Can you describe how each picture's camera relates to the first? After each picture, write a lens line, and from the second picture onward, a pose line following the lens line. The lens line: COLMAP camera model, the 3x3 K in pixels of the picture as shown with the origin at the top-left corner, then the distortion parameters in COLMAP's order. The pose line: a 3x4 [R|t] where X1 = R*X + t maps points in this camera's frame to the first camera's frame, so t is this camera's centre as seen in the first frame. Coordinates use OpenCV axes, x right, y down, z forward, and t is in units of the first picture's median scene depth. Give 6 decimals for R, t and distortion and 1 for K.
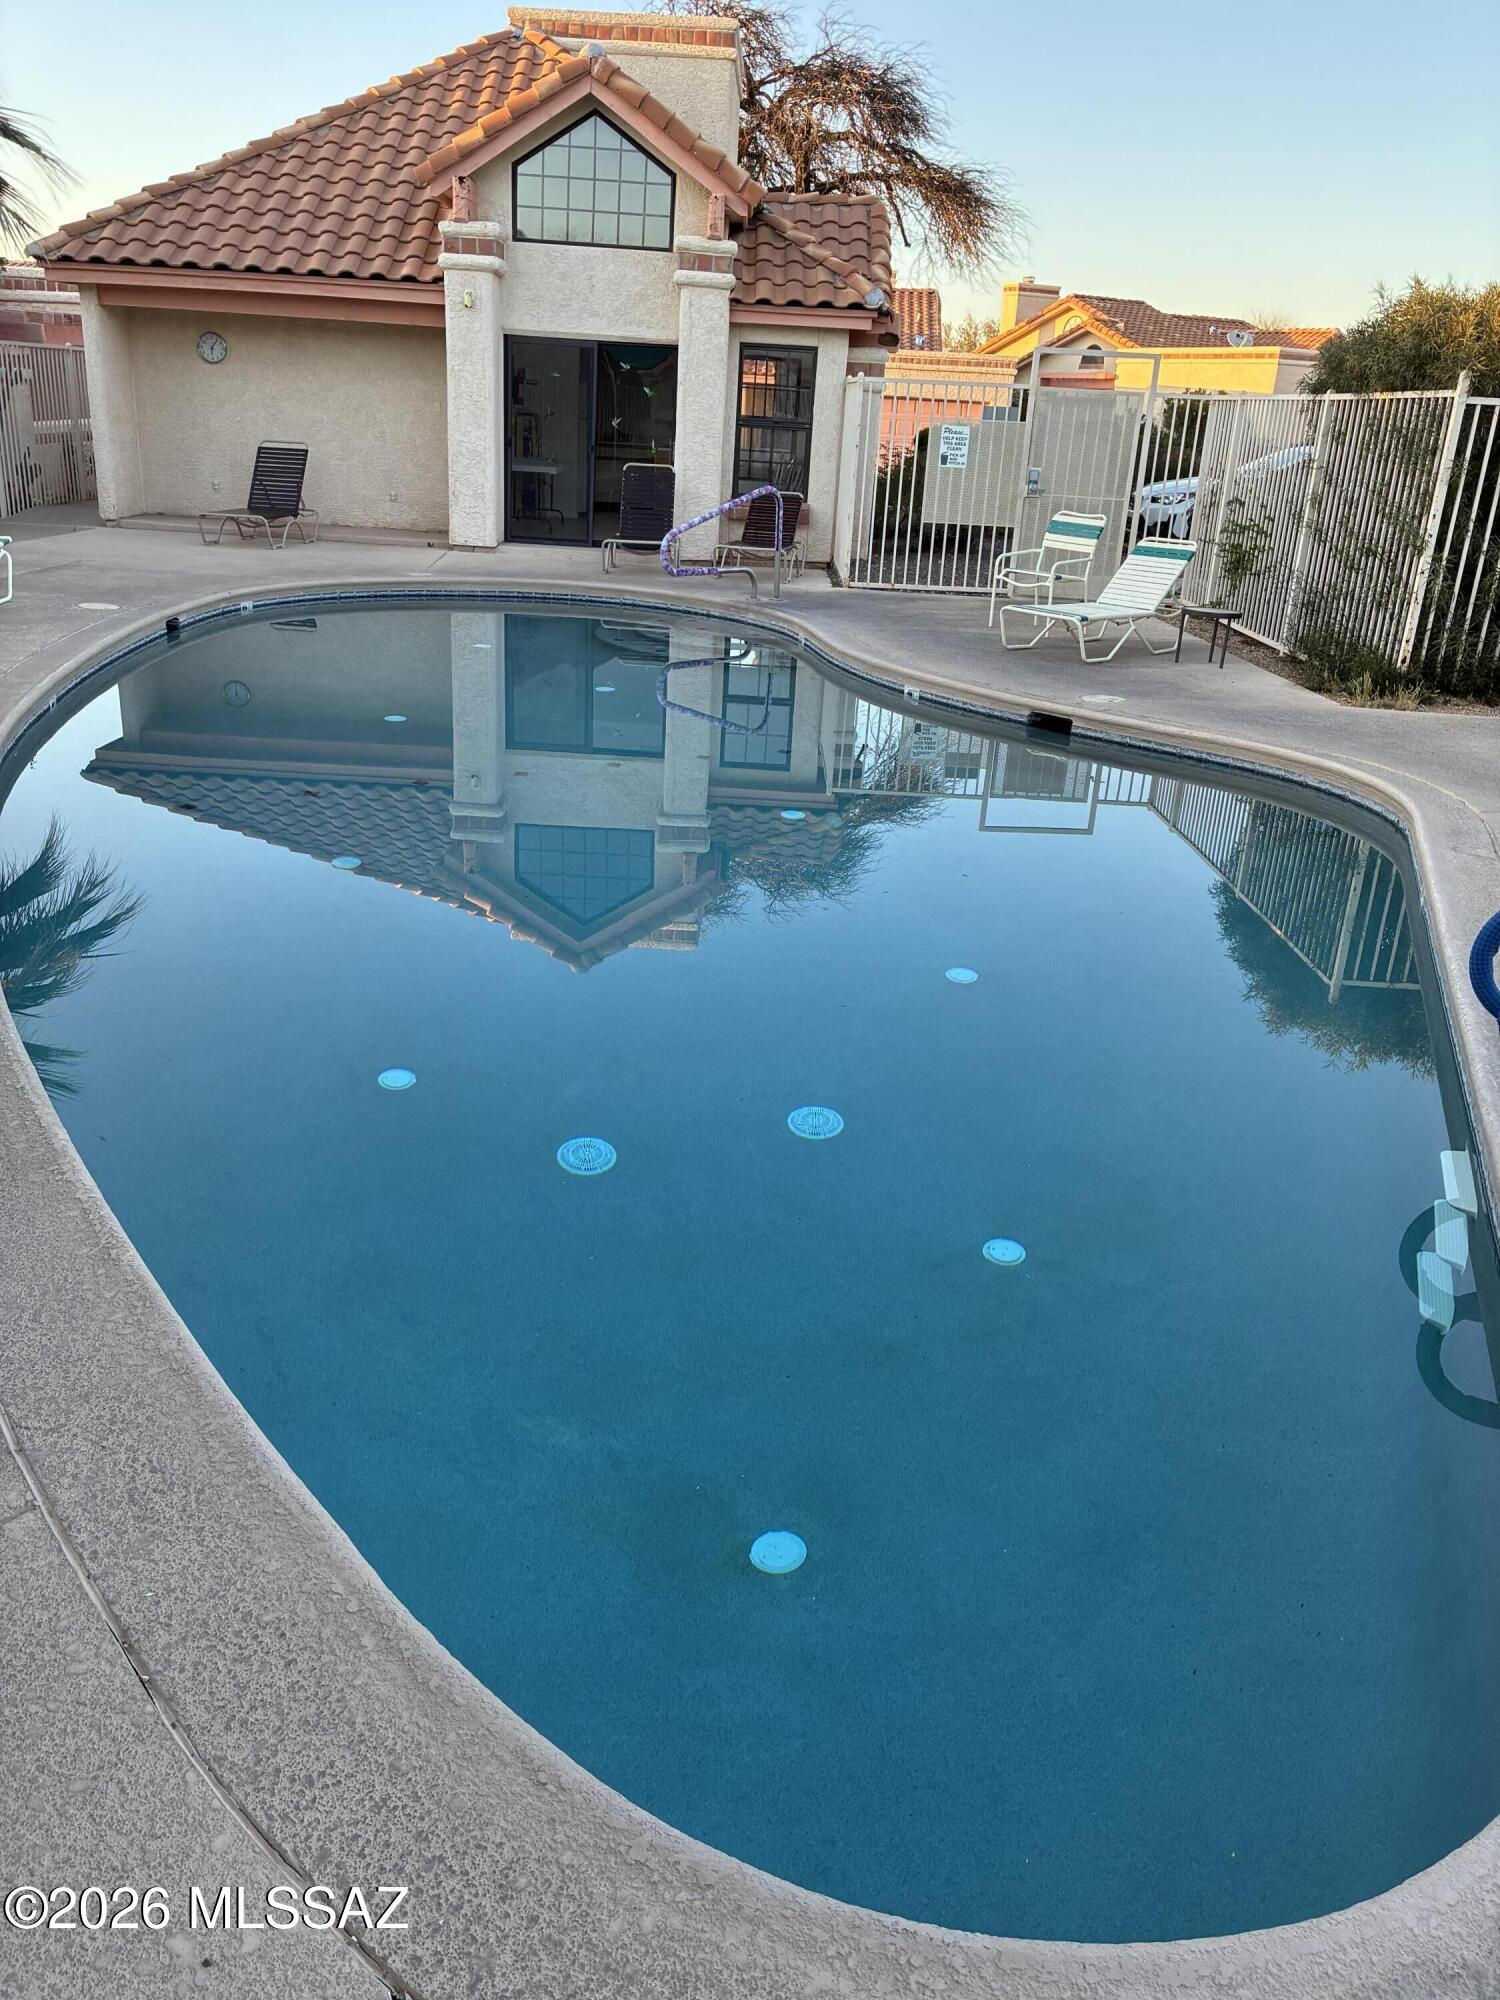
lens RADIAL K [[1533.7, 0, 750.0], [0, 1533.7, 1000.0], [0, 0, 1]] dist [0.022249, -0.002374]
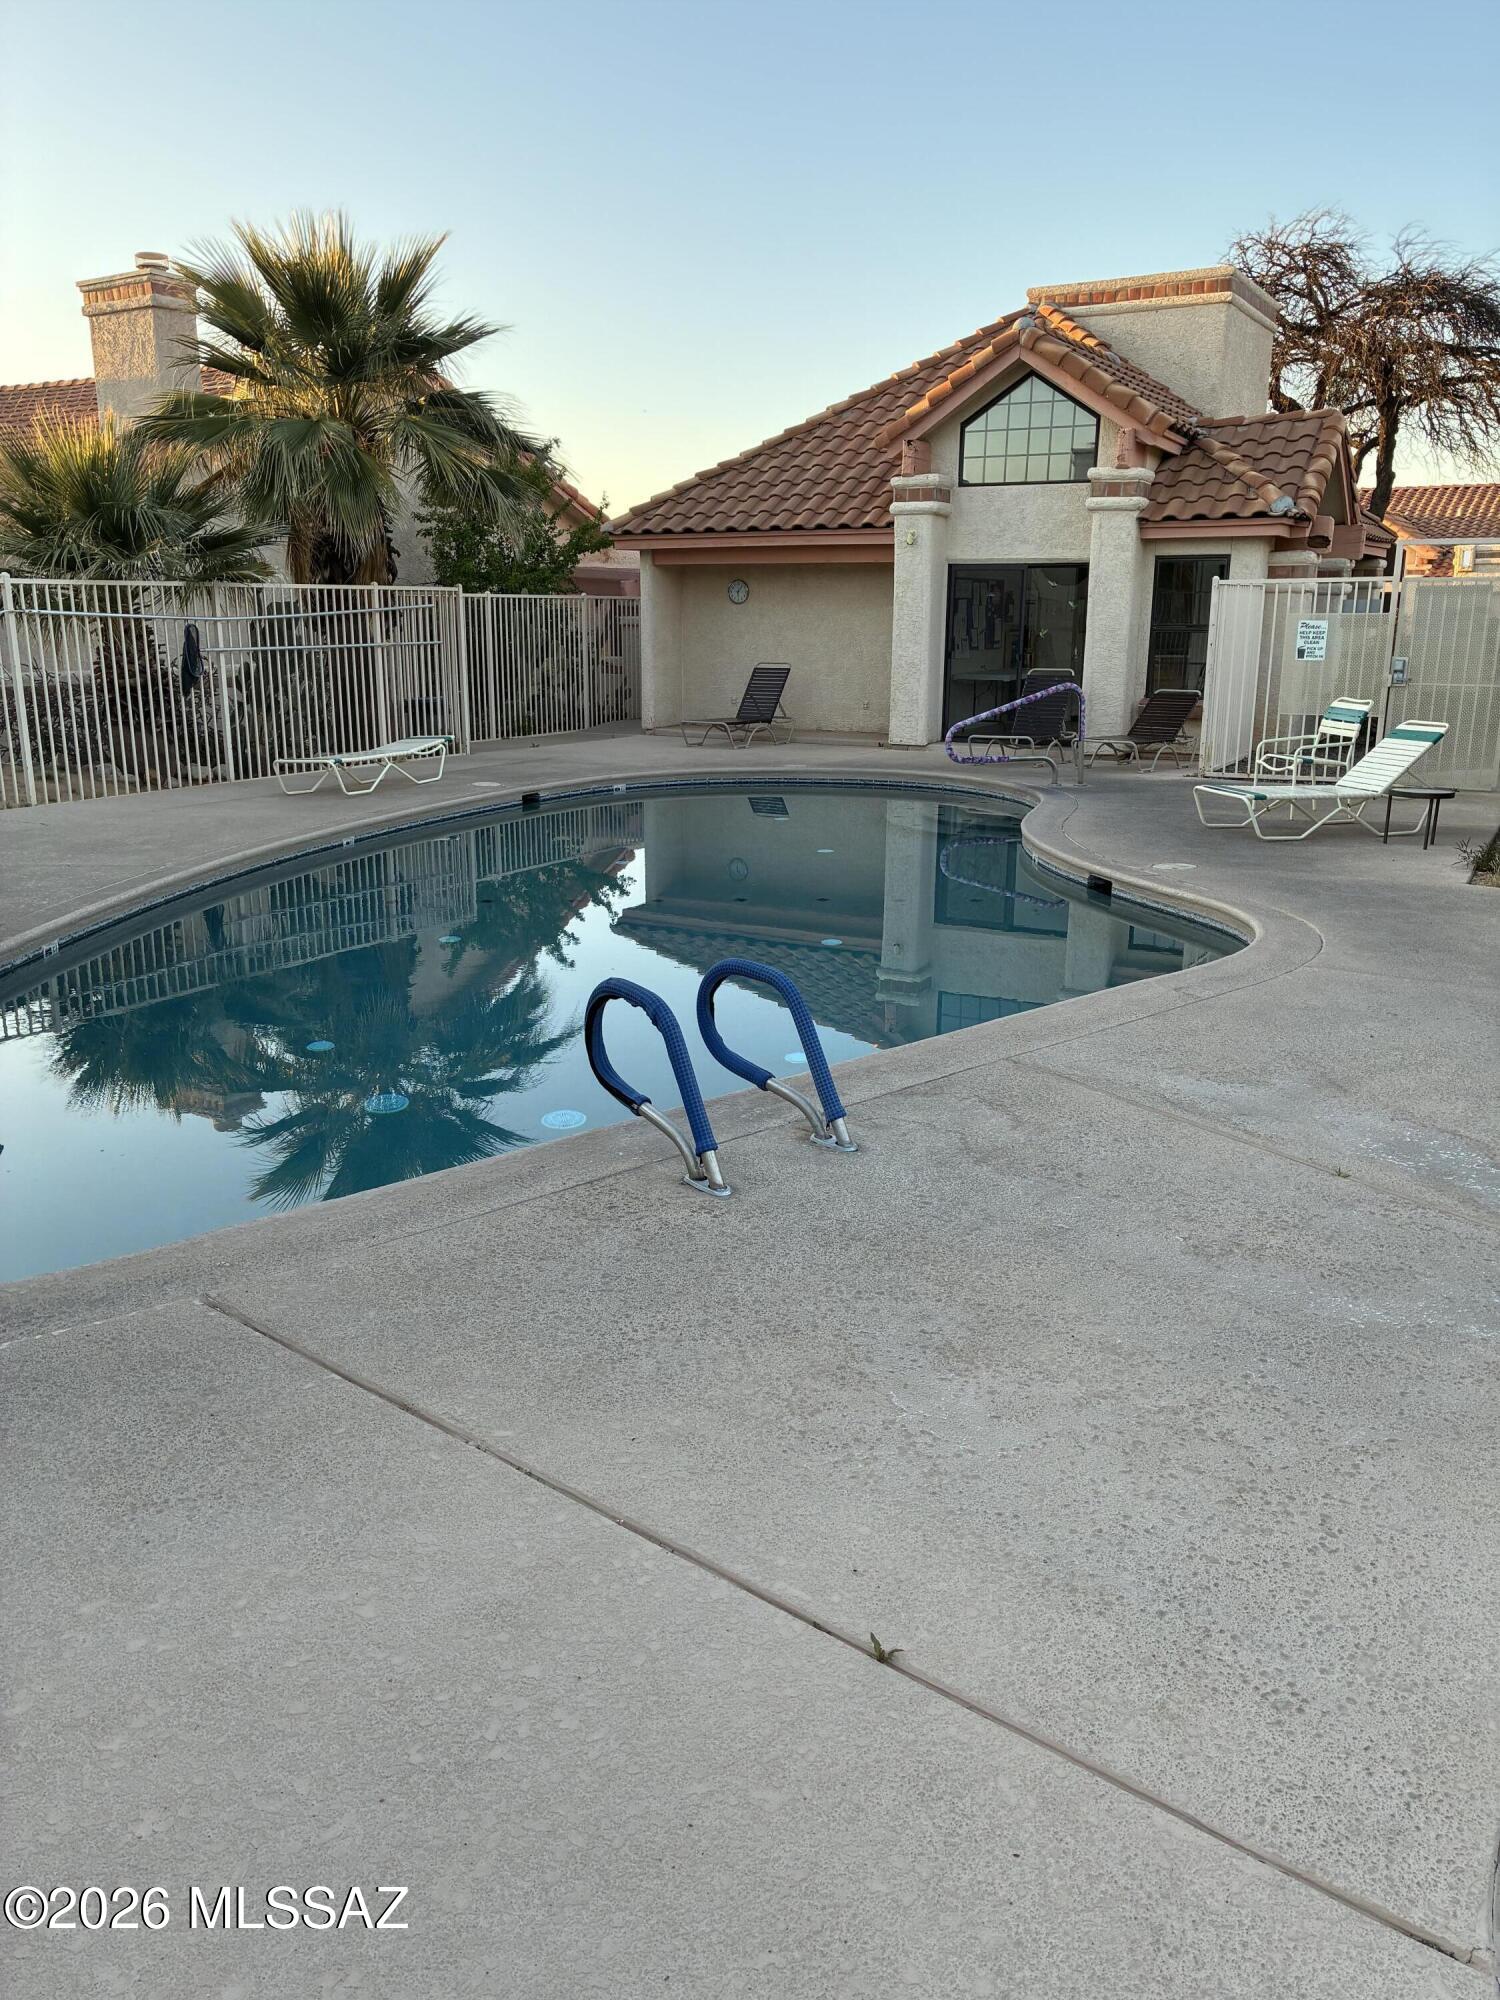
lens RADIAL K [[1517.6, 0, 750.0], [0, 1517.6, 1000.0], [0, 0, 1]] dist [0.036660, 0.003014]
pose [[0.884162, 0.066535, -0.462419, 0.256811], [-0.126289, 0.986995, -0.099456, 0.018322], [0.449788, 0.146334, 0.881066, -0.015645]]
